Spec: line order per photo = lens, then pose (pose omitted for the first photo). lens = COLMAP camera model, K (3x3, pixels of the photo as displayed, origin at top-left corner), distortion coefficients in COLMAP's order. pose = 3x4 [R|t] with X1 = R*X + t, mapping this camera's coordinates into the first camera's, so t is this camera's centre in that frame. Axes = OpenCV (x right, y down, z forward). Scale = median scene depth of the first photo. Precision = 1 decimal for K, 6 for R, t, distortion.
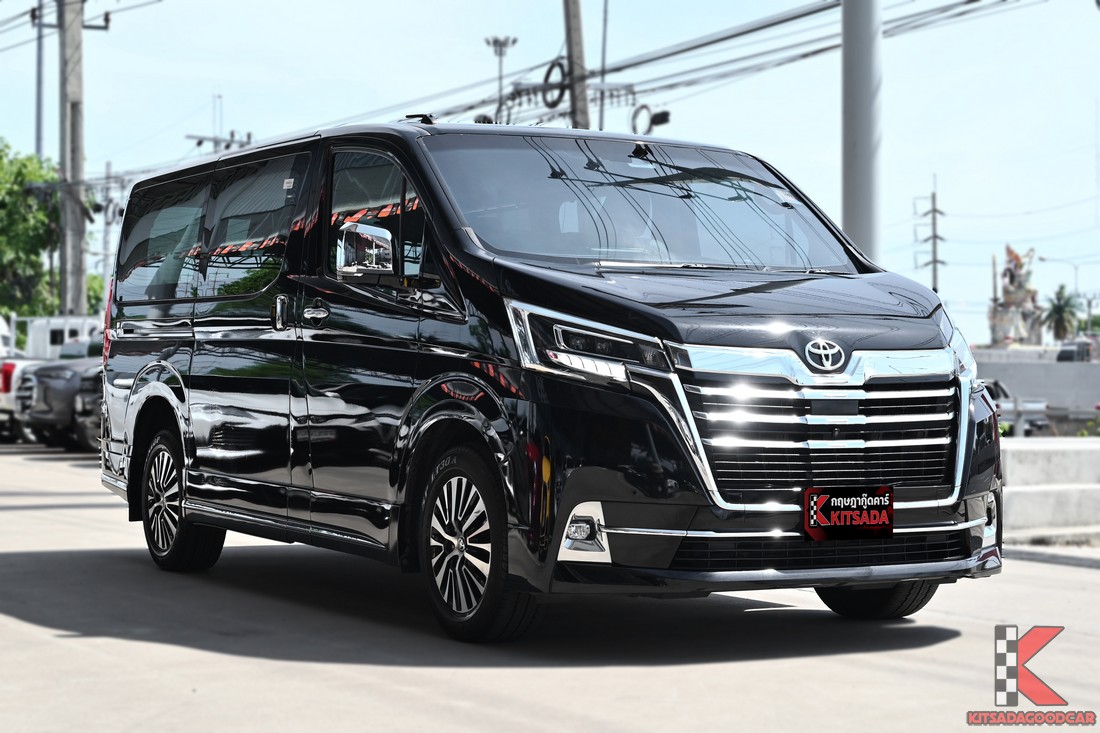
lens RADIAL K [[2075.2, 0, 550.0], [0, 2075.2, 365.2], [0, 0, 1]] dist [0.031813, 0.000000]
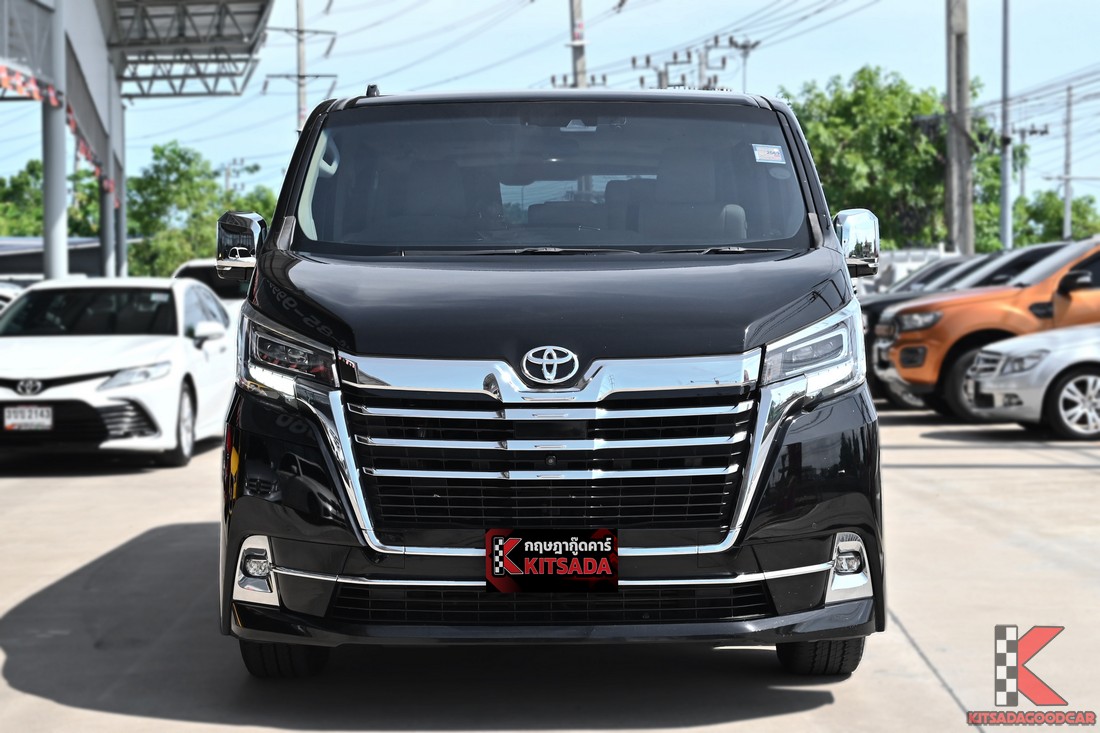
lens RADIAL K [[2023.6, 0, 549.8], [0, 2023.6, 366.1], [0, 0, 1]] dist [-0.056541, 0.000000]
pose [[0.874301, 0.002177, -0.485379, 0.523462], [0.017896, 0.999165, 0.036716, -0.034192], [0.485054, -0.040788, 0.873533, 0.301943]]
